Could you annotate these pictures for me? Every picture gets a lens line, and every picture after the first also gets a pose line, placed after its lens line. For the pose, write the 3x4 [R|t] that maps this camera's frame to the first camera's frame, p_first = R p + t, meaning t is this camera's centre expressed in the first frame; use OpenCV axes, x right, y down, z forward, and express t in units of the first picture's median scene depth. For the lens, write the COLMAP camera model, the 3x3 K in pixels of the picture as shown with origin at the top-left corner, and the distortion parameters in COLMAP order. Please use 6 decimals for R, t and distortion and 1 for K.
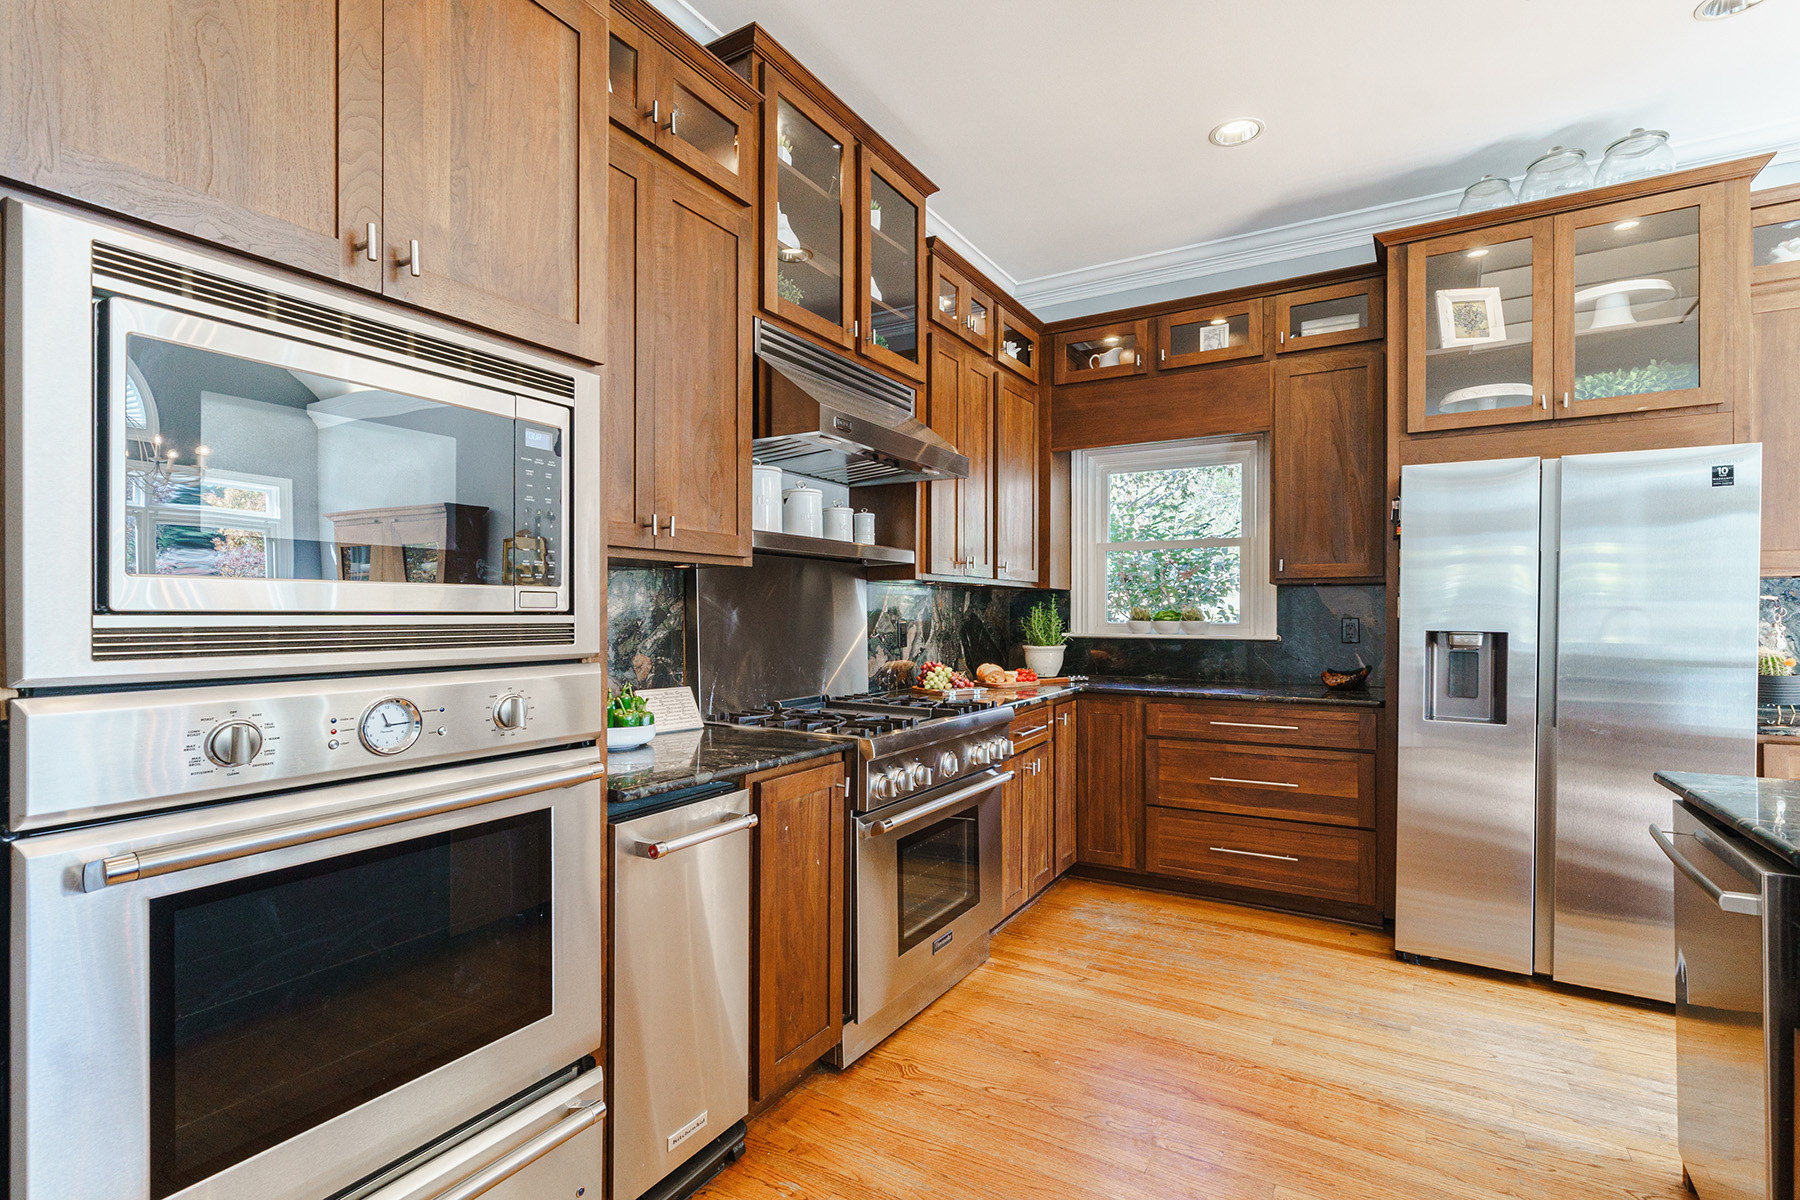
lens RADIAL K [[828.4, 0, 889.9], [0, 828.4, 607.7], [0, 0, 1]] dist [0.002695, -0.000450]
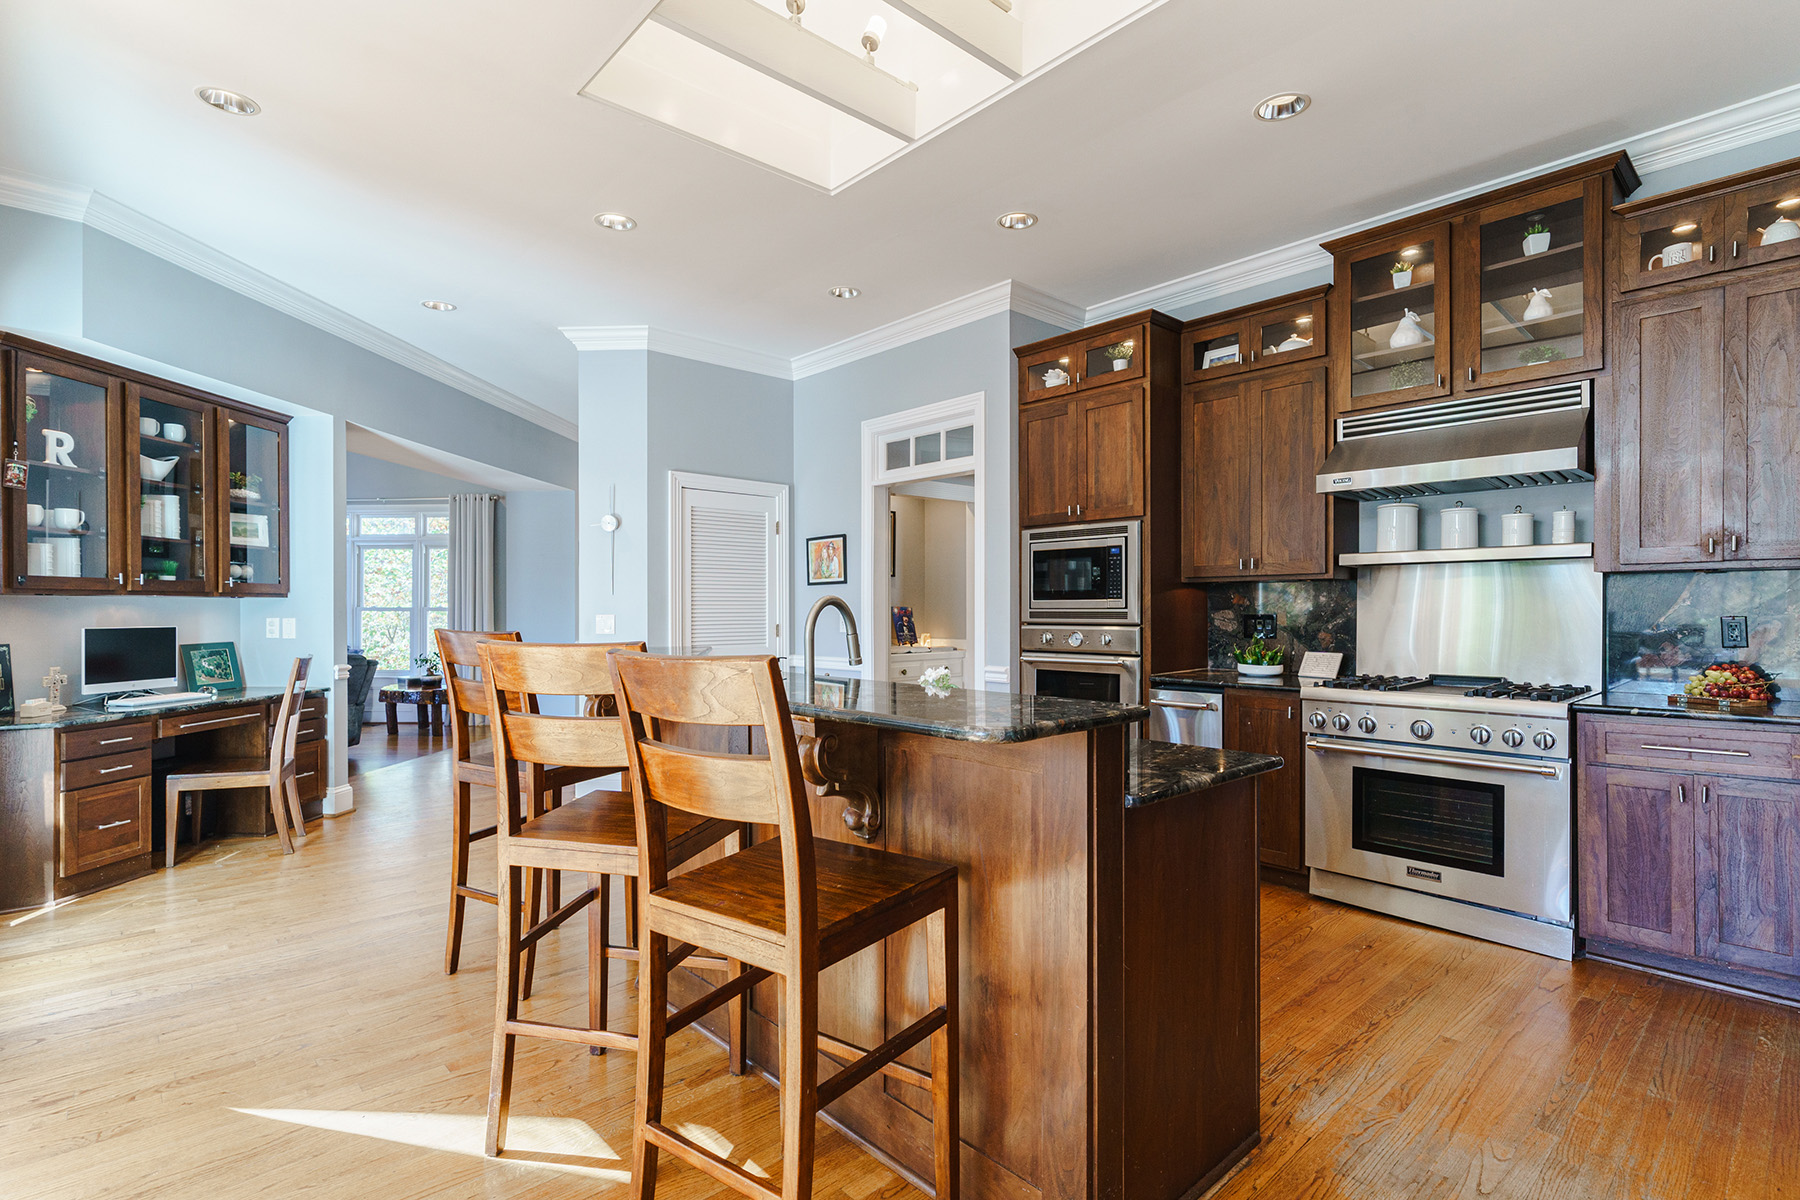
lens RADIAL K [[828.4, 0, 930.8], [0, 828.4, 610.4], [0, 0, 1]] dist [0.002695, -0.000450]
pose [[-0.244156, 0.002329, -0.969733, 1.772412], [0.008758, 0.999962, 0.000197, 0.005154], [0.969696, -0.008445, -0.244167, 0.723378]]
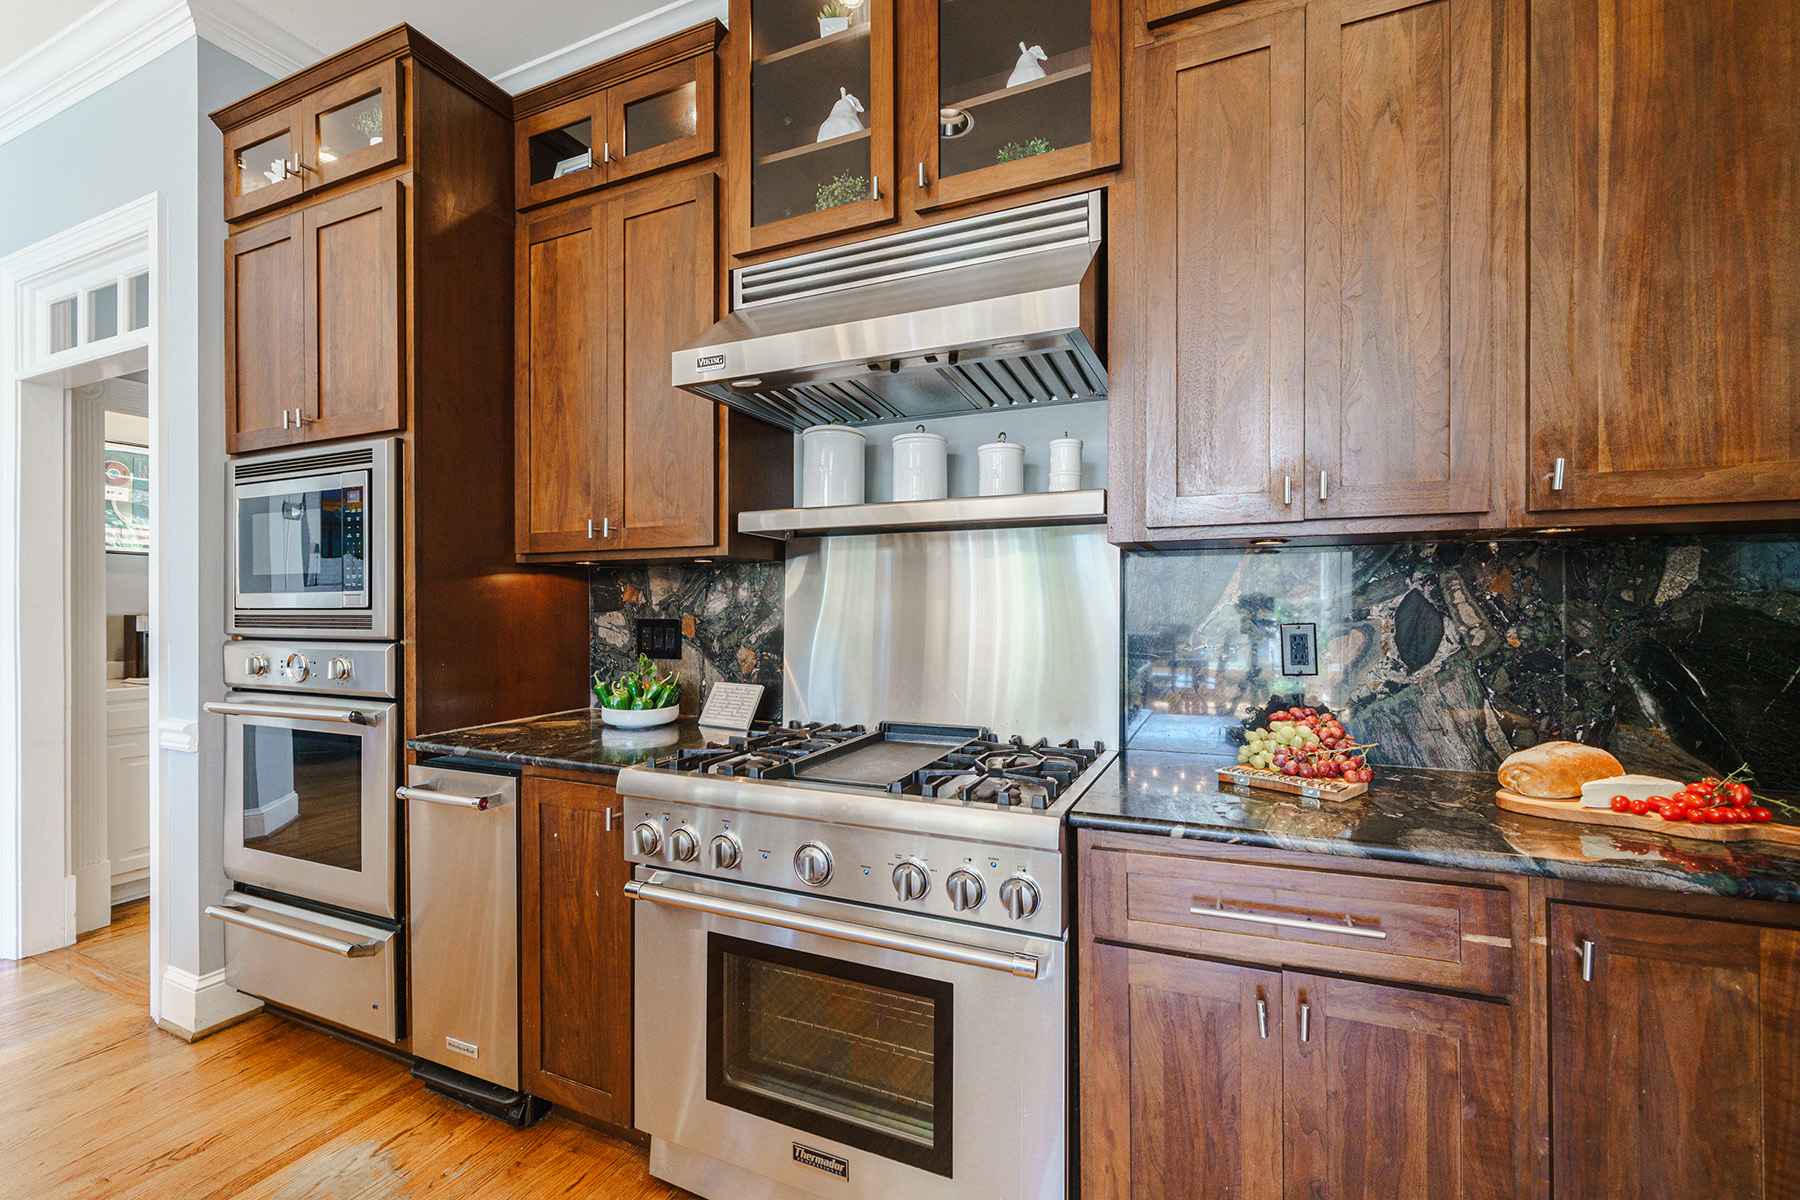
lens RADIAL K [[755.2, 0, 890.3], [0, 755.2, 608.9], [0, 0, 1]] dist [-0.003178, 0.000282]
pose [[0.140823, -0.000759, -0.990034, 0.743739], [0.008127, 0.999967, 0.000389, 0.009698], [0.990001, -0.008101, 0.140825, 1.197106]]
